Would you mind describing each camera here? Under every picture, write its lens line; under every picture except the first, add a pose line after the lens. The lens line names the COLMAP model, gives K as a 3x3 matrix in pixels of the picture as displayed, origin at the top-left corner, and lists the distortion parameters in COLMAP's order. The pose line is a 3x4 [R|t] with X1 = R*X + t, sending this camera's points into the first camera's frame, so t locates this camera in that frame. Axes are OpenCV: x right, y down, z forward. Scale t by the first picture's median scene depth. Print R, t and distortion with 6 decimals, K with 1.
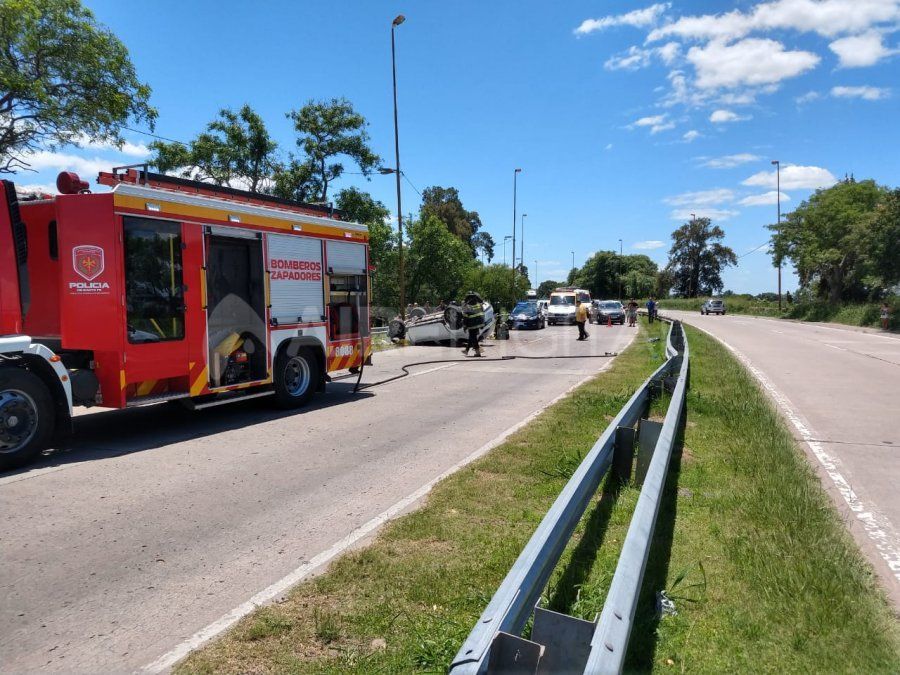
lens RADIAL K [[700.6, 0, 449.2], [0, 700.6, 341.8], [0, 0, 1]] dist [0.163306, -0.182322]
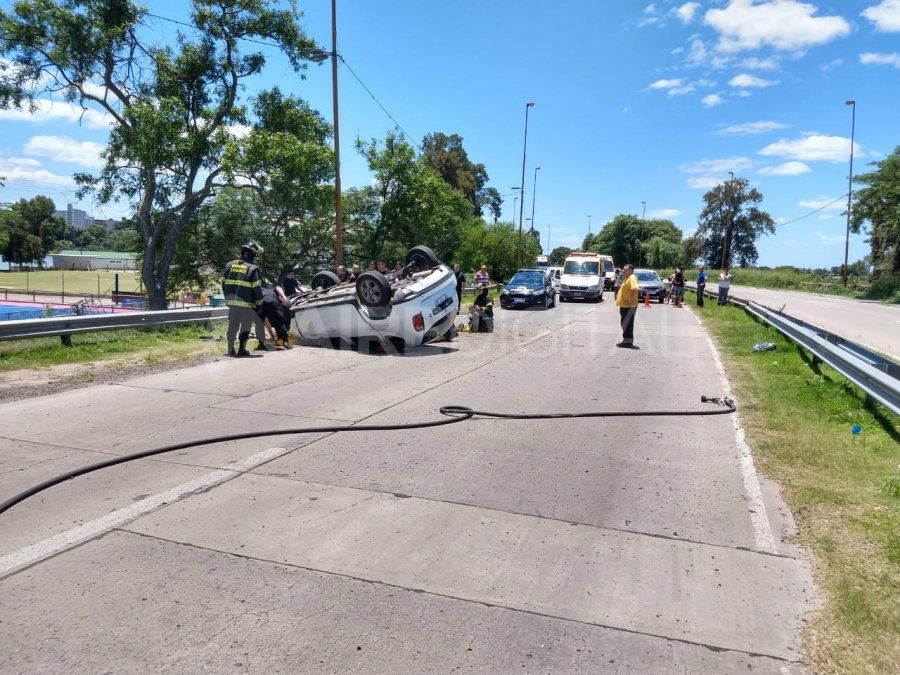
lens RADIAL K [[684.7, 0, 475.5], [0, 684.7, 336.7], [0, 0, 1]] dist [0.151403, -0.243649]
pose [[0.999494, 0.024545, 0.020244, 0.017299], [-0.025415, 0.998712, 0.043908, -0.007572], [-0.019141, -0.044400, 0.998830, 0.134113]]
